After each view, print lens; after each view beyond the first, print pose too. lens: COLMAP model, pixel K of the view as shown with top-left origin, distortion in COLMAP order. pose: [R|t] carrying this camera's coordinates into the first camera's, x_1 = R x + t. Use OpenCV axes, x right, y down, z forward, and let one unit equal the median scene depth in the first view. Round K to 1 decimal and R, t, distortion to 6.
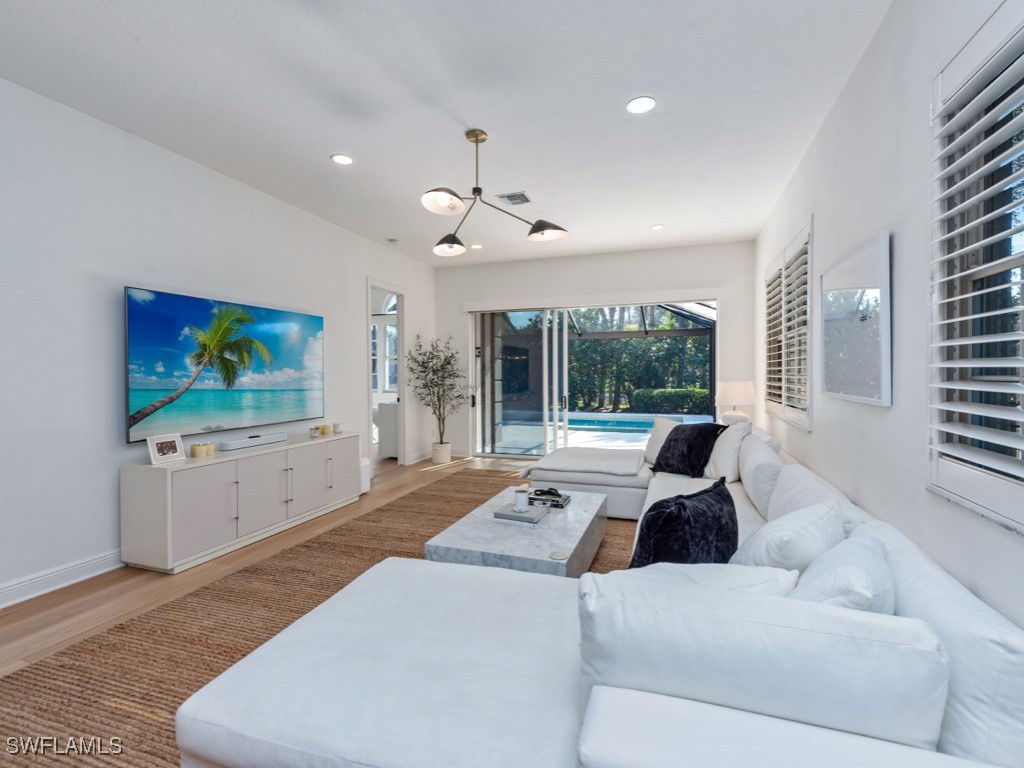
lens RADIAL K [[465.8, 0, 512.0], [0, 465.8, 384.0], [0, 0, 1]] dist [0.015182, 0.000019]
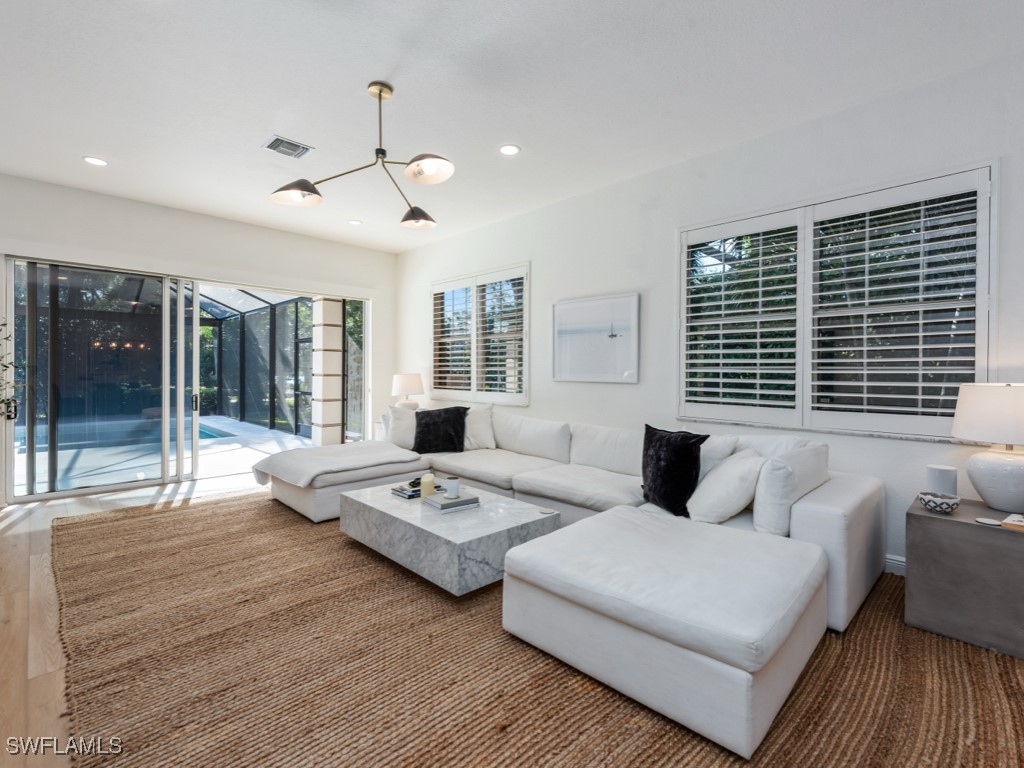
lens RADIAL K [[476.7, 0, 514.4], [0, 476.7, 375.2], [0, 0, 1]] dist [0.013355, -0.000148]
pose [[0.447803, 0.001115, 0.894131, -0.648945], [0.013706, 0.999873, -0.008111, 0.014197], [-0.894027, 0.015887, 0.447731, 0.318490]]
